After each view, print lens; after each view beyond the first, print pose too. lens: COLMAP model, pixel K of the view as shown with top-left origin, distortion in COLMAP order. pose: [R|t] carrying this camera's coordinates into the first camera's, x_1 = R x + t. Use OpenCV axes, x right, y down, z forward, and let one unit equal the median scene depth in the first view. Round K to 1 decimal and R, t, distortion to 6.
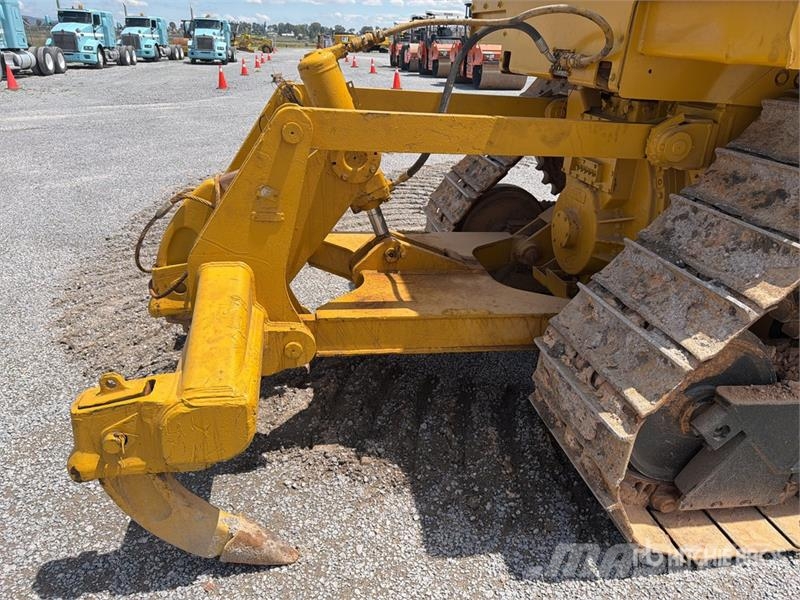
lens RADIAL K [[567.5, 0, 397.9], [0, 567.5, 305.8], [0, 0, 1]] dist [0.005929, -0.007057]
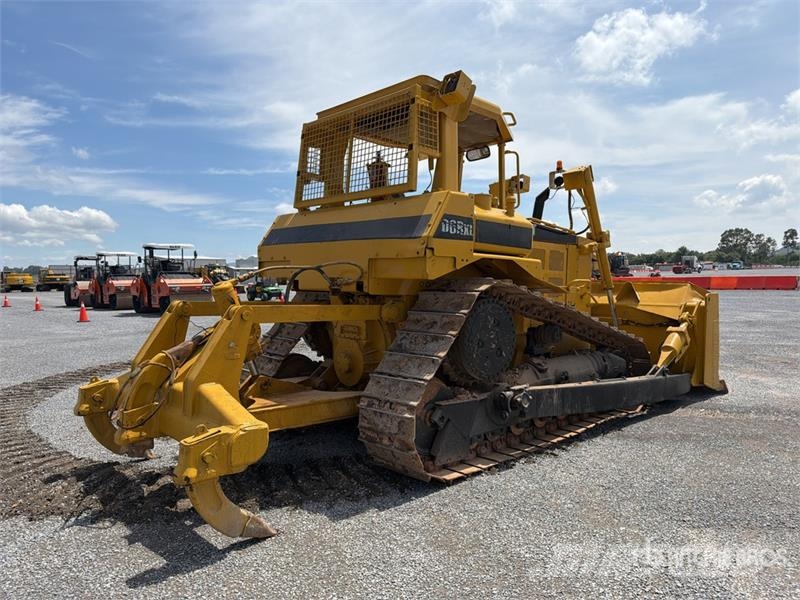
lens RADIAL K [[567.5, 0, 397.9], [0, 567.5, 305.8], [0, 0, 1]] dist [0.005929, -0.007057]
pose [[0.841401, -0.063801, 0.536632, -0.687831], [0.257972, 0.919981, -0.295104, 0.360603], [-0.474863, 0.386736, 0.790532, -0.810619]]
